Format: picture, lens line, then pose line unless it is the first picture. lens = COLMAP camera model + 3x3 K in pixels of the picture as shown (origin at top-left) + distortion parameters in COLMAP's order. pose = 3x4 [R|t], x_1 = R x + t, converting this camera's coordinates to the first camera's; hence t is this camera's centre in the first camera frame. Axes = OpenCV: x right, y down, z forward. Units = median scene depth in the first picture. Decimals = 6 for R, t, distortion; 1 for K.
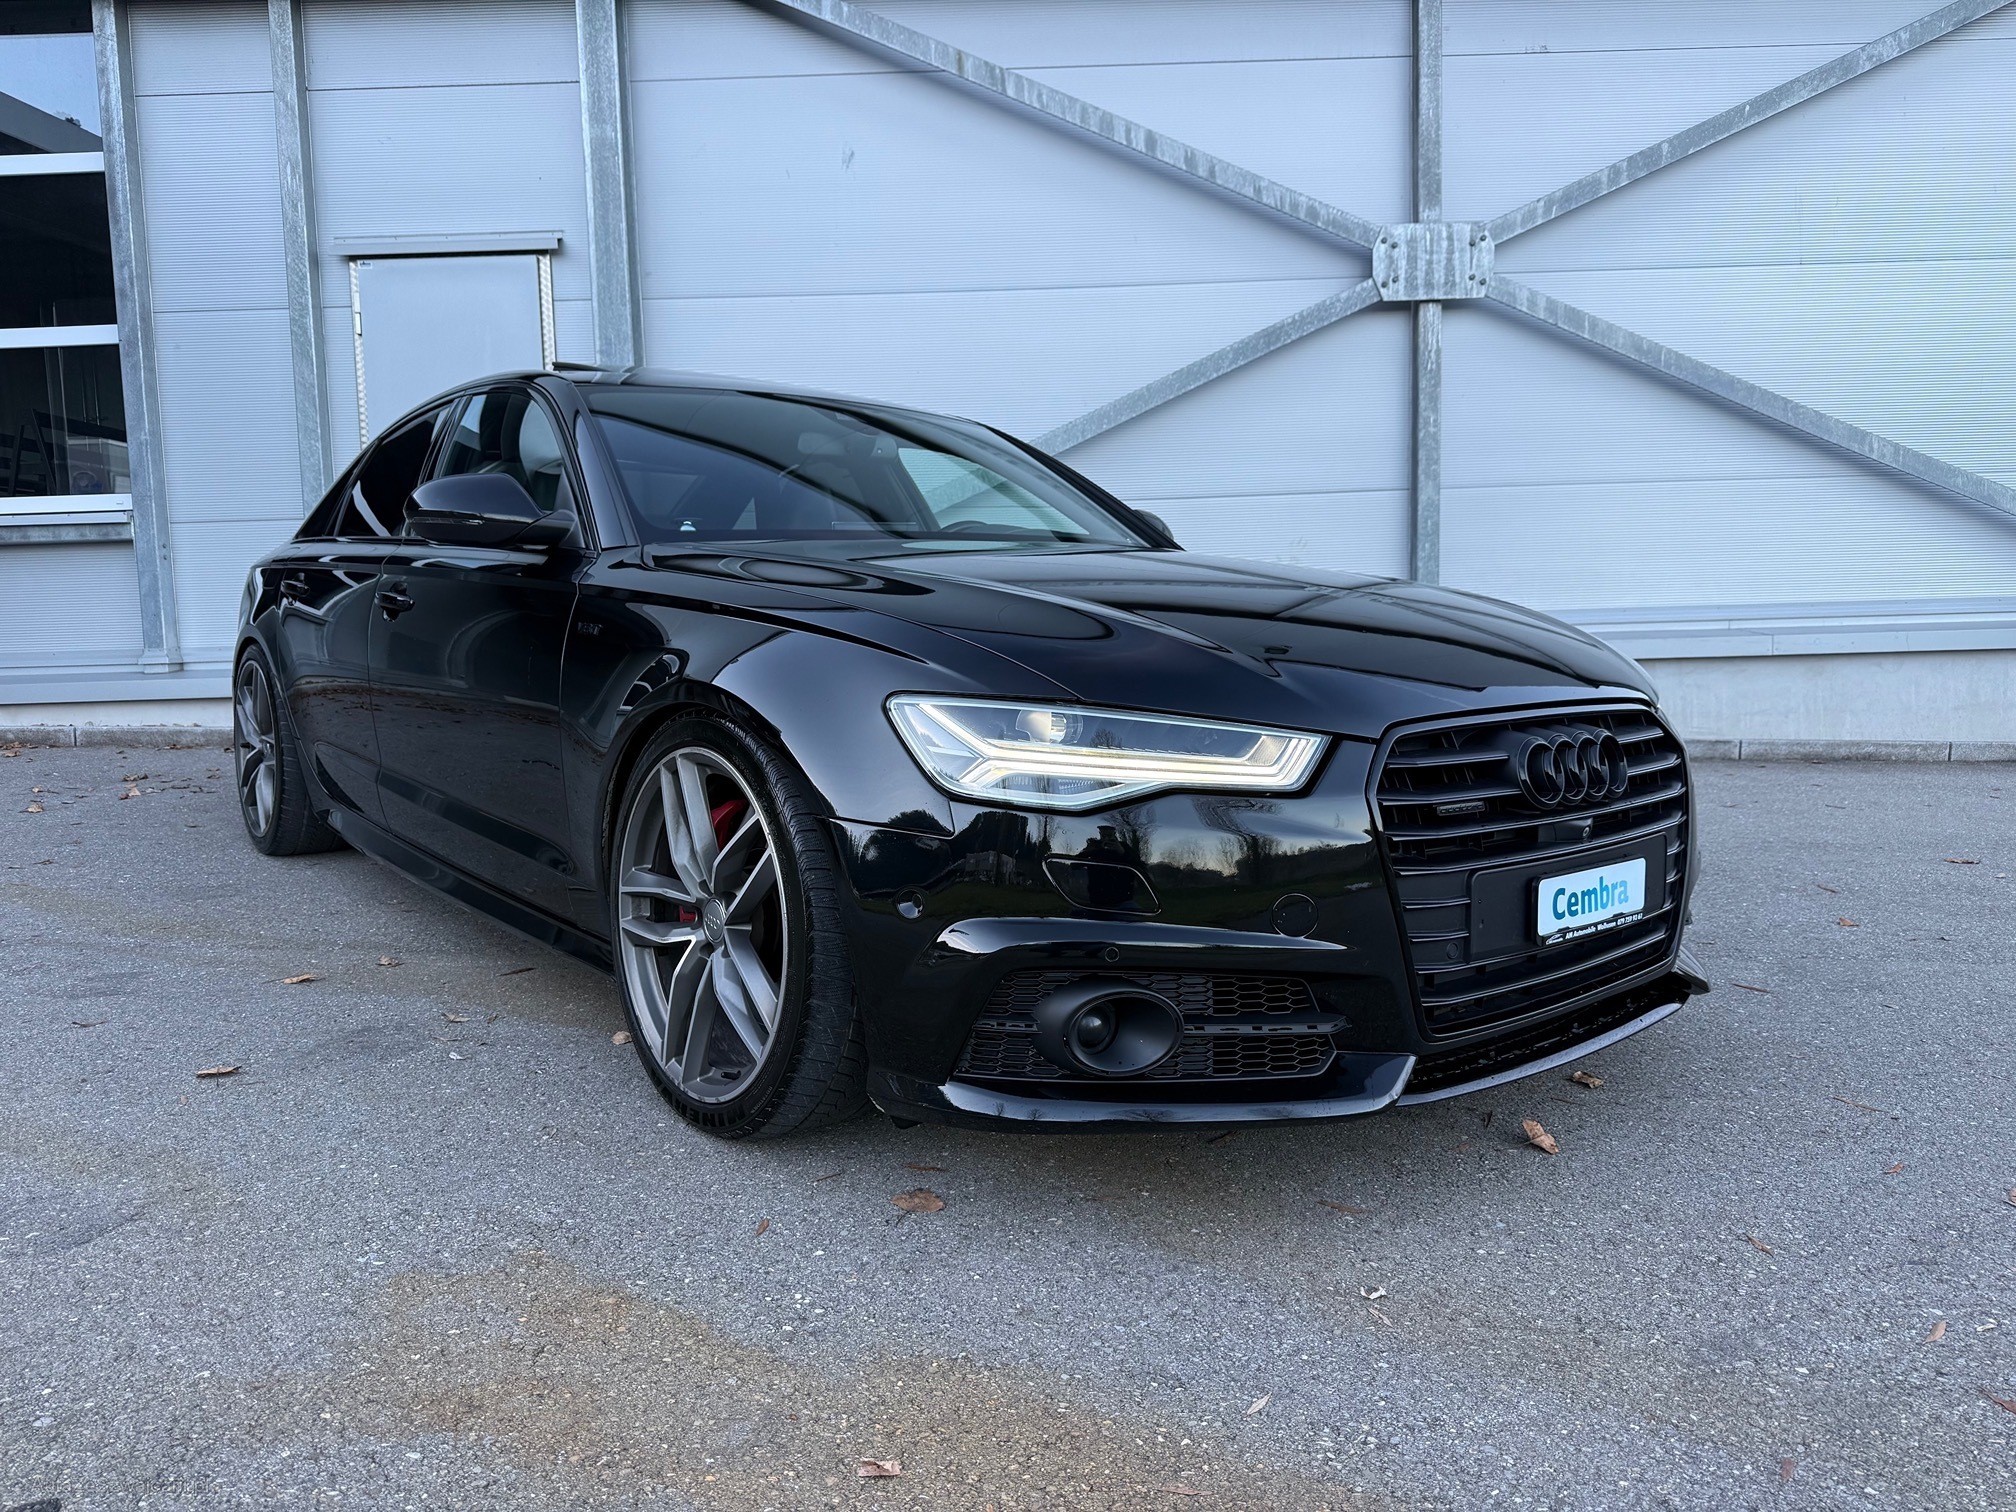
lens RADIAL K [[1447.8, 0, 1007.1], [0, 1447.8, 763.5], [0, 0, 1]] dist [0.019239, -0.032045]
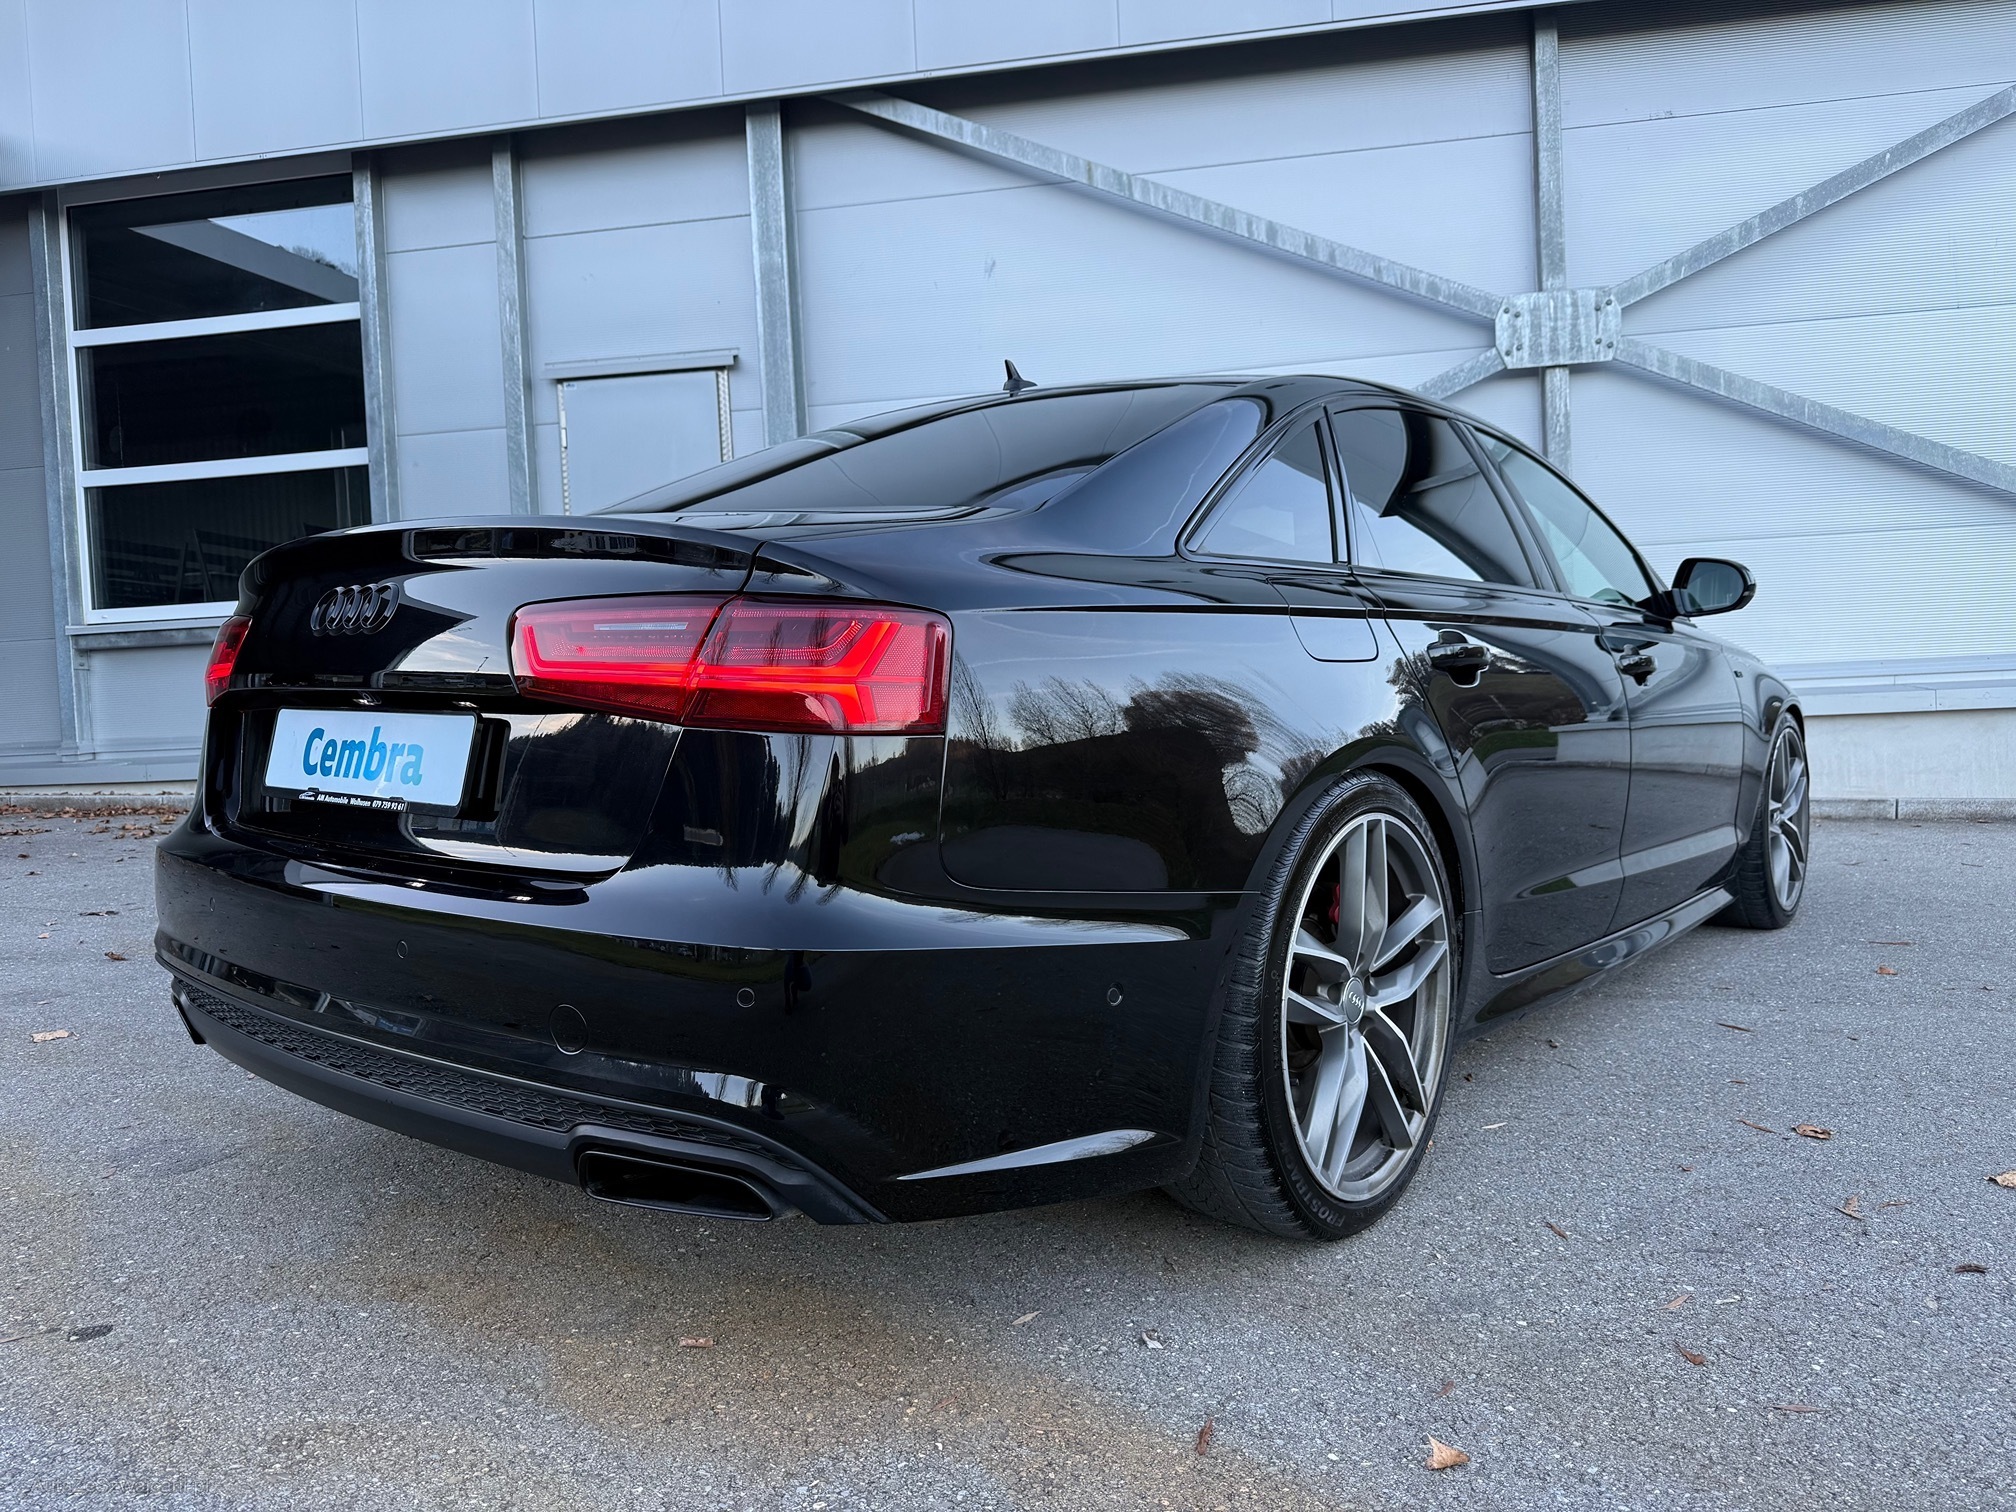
lens RADIAL K [[1447.8, 0, 999.2], [0, 1447.8, 756.7], [0, 0, 1]] dist [0.019239, -0.032045]
pose [[0.986108, -0.009992, -0.165803, 0.074582], [0.000578, 0.998389, -0.056734, 0.009600], [0.166103, 0.055851, 0.984525, -0.043859]]
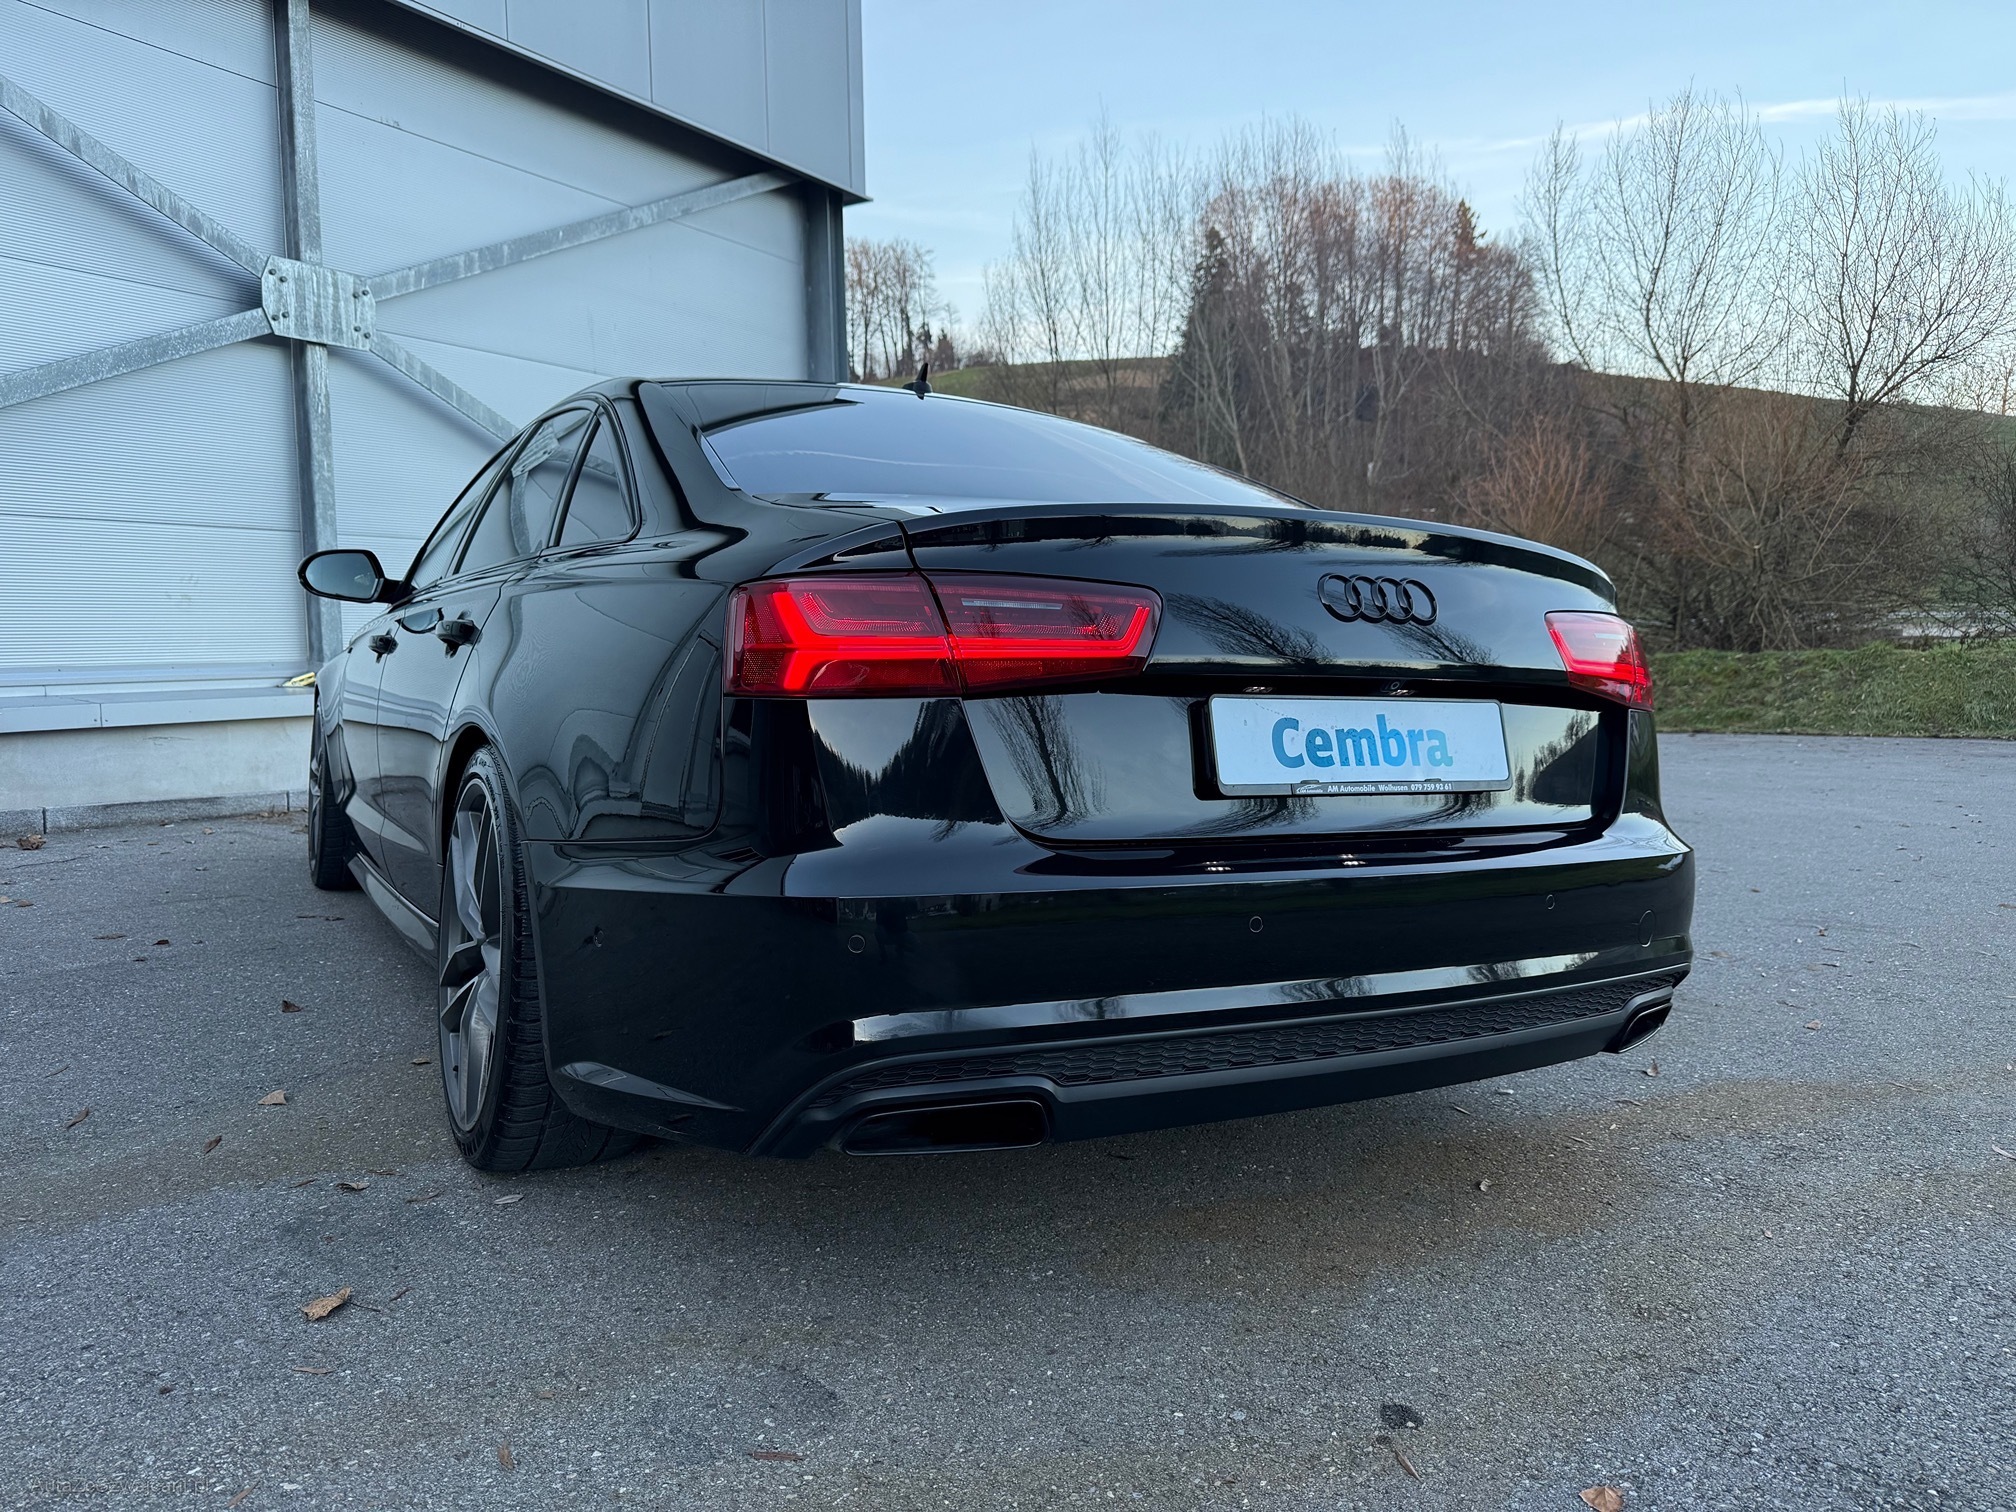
lens RADIAL K [[1447.8, 0, 1027.7], [0, 1447.8, 752.5], [0, 0, 1]] dist [0.019239, -0.032045]
pose [[0.496597, -0.045520, 0.866787, -0.334732], [0.081788, 0.996635, 0.005481, -0.010175], [-0.864119, 0.068171, 0.498648, 0.117388]]
